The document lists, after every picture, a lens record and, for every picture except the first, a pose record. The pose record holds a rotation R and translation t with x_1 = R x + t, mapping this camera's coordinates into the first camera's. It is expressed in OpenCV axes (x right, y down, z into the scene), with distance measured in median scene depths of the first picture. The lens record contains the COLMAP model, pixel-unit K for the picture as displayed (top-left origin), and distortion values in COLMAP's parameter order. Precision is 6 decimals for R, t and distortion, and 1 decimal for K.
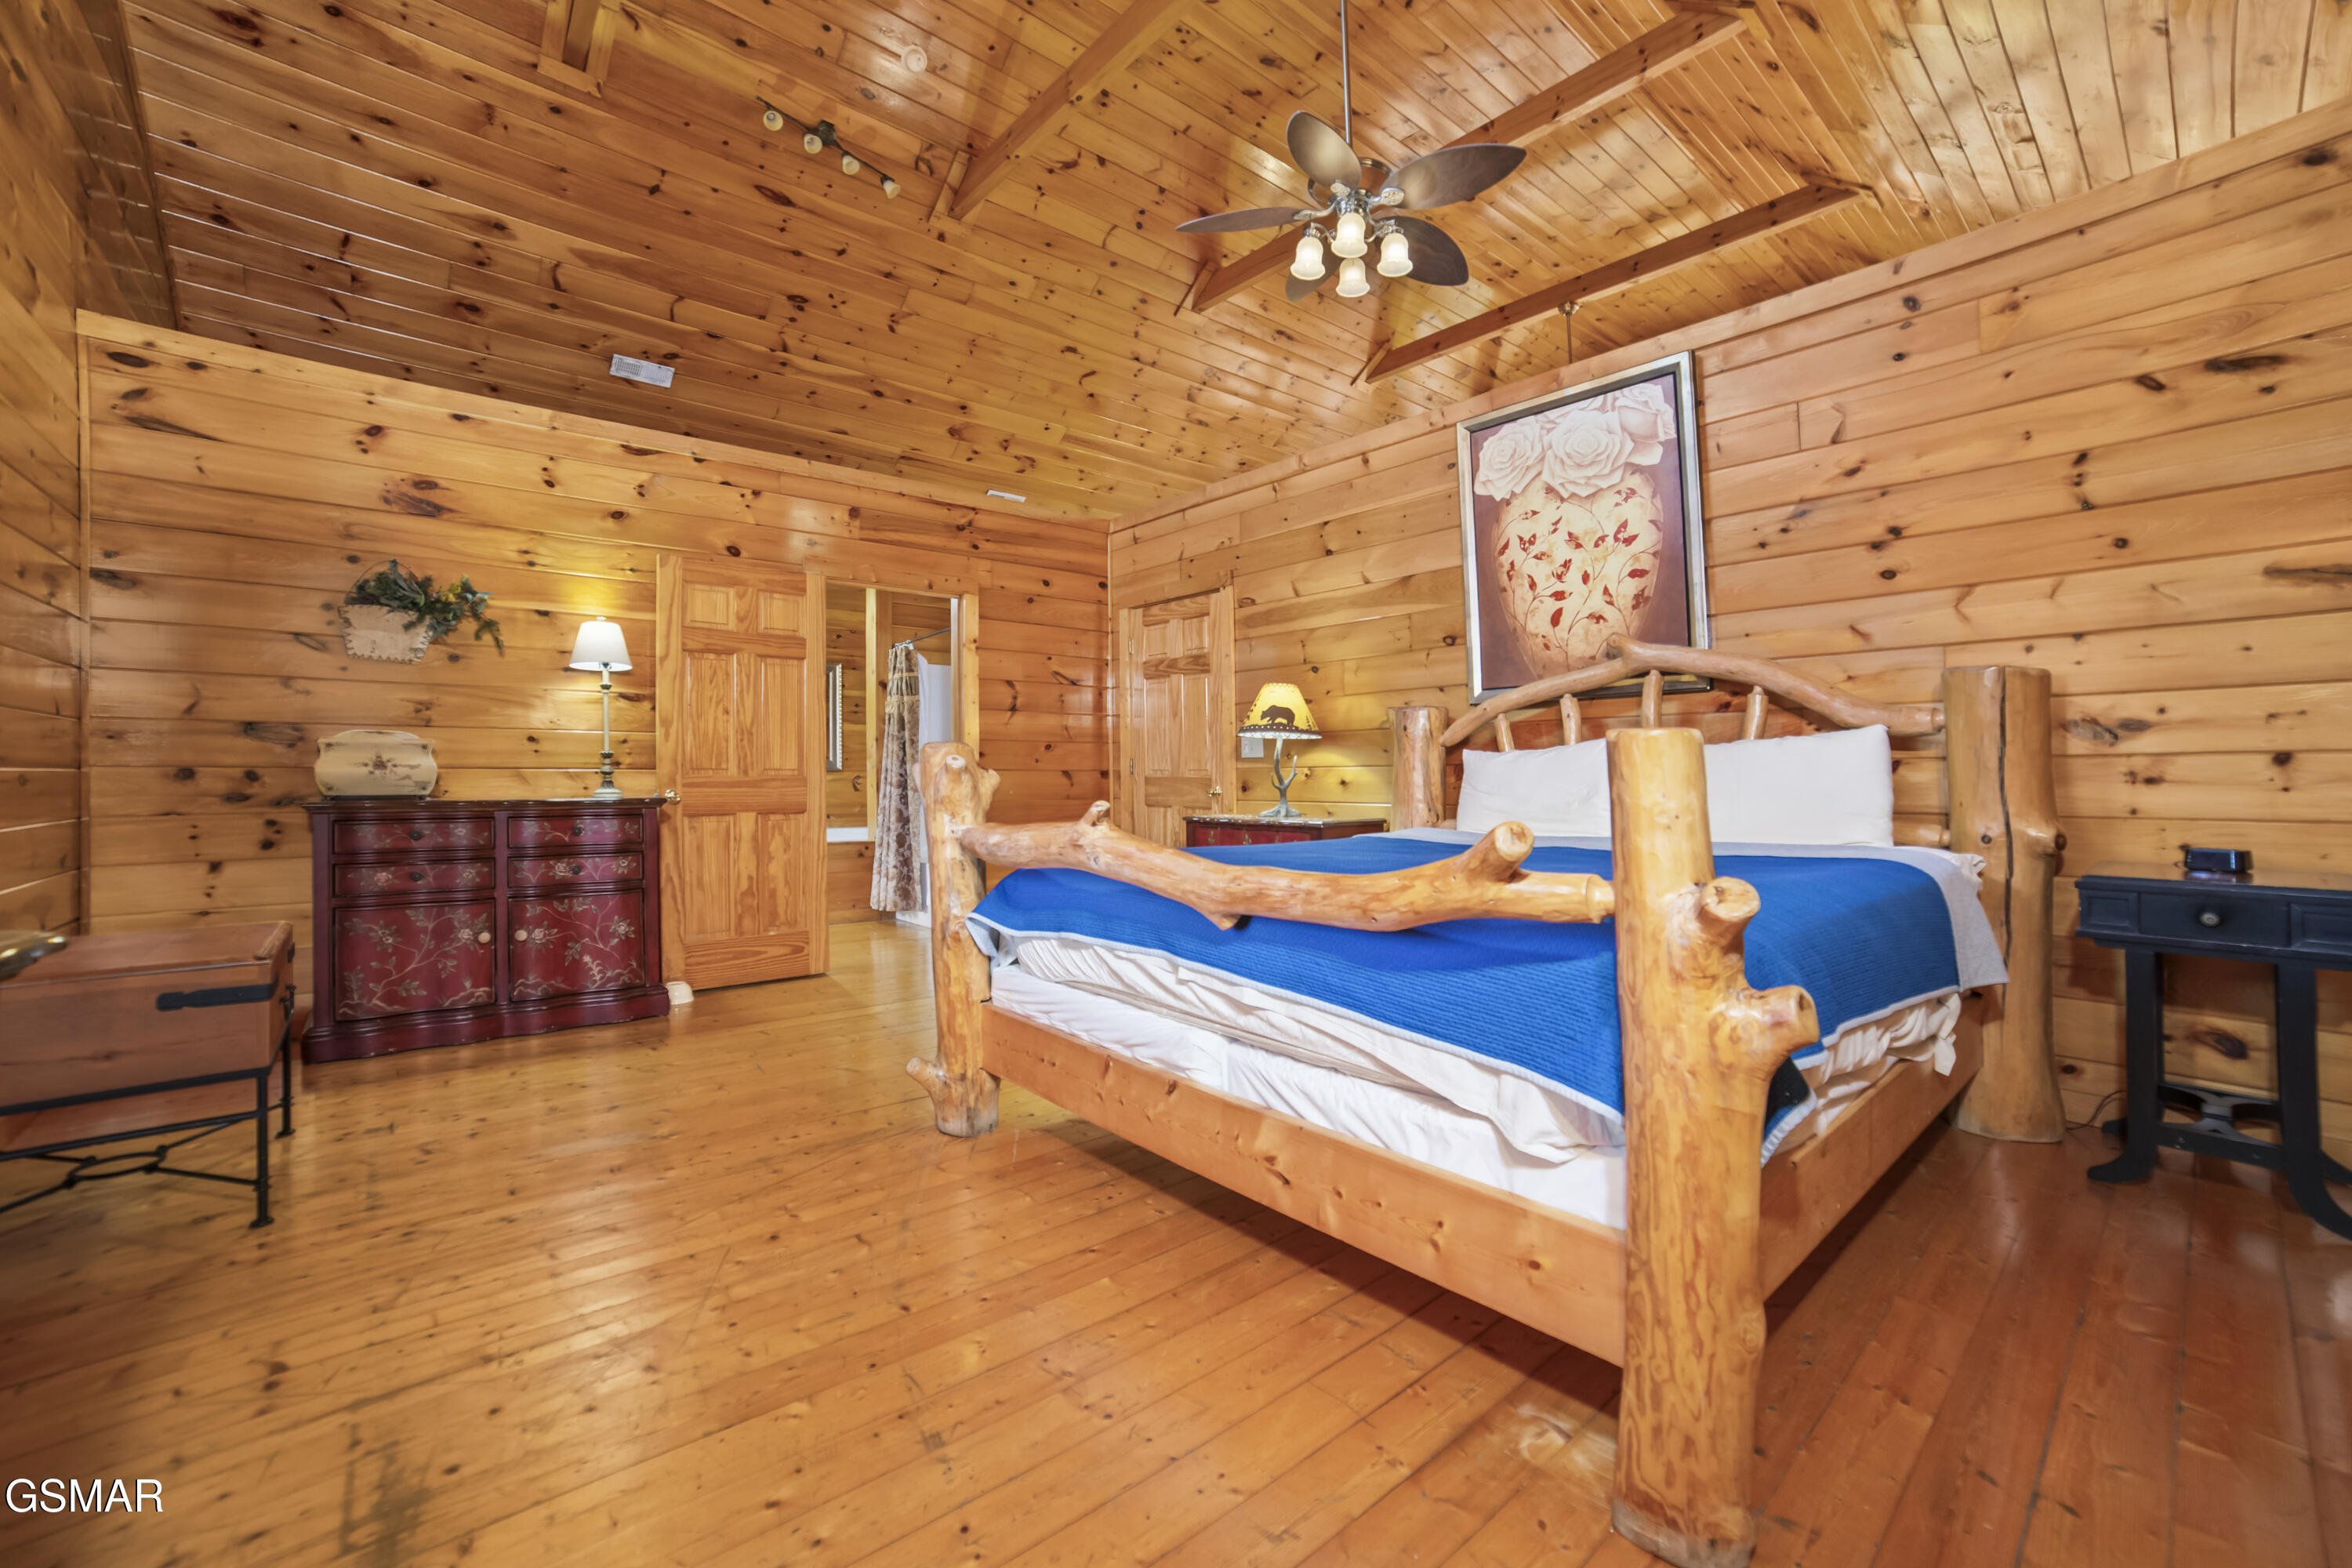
lens RADIAL K [[954.4, 0, 1172.0], [0, 954.4, 777.3], [0, 0, 1]] dist [-0.001332, -0.000011]
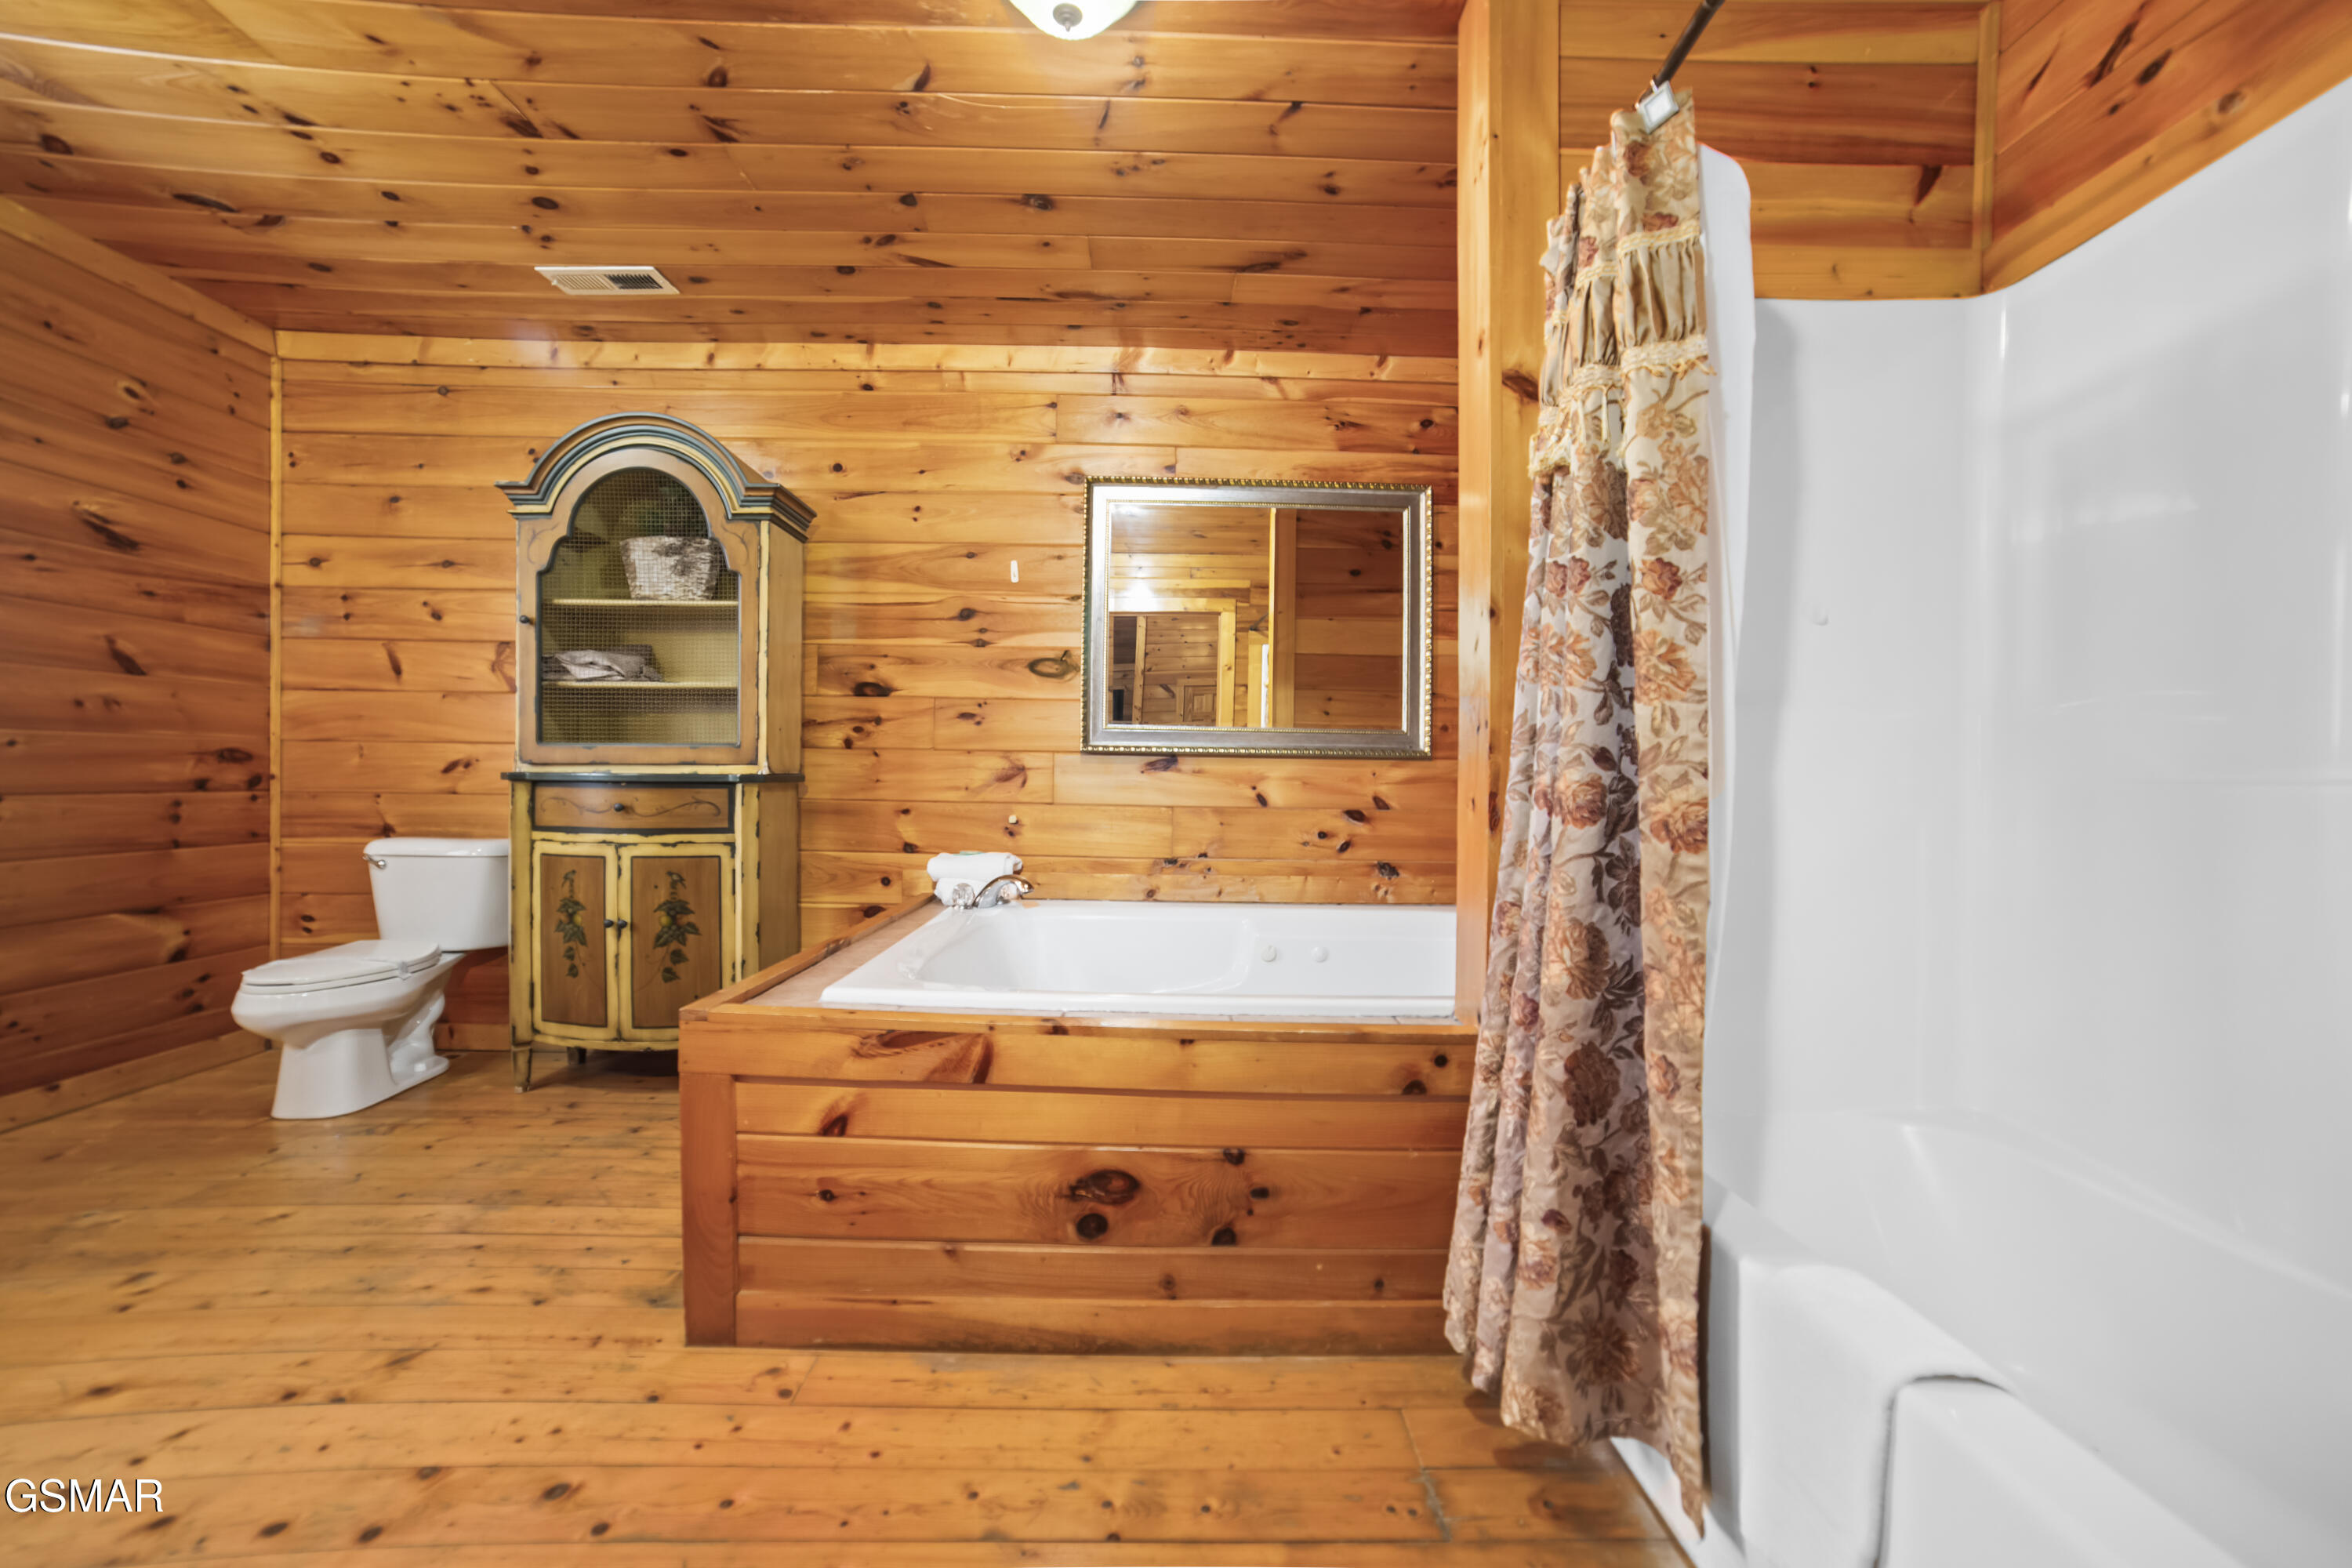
lens RADIAL K [[905.3, 0, 1167.3], [0, 905.3, 790.0], [0, 0, 1]] dist [-0.002141, 0.000113]
pose [[0.759049, 0.024515, -0.650572, -0.229069], [-0.021012, 0.999693, 0.013156, 0.004350], [0.650695, 0.003684, 0.759330, 0.795097]]
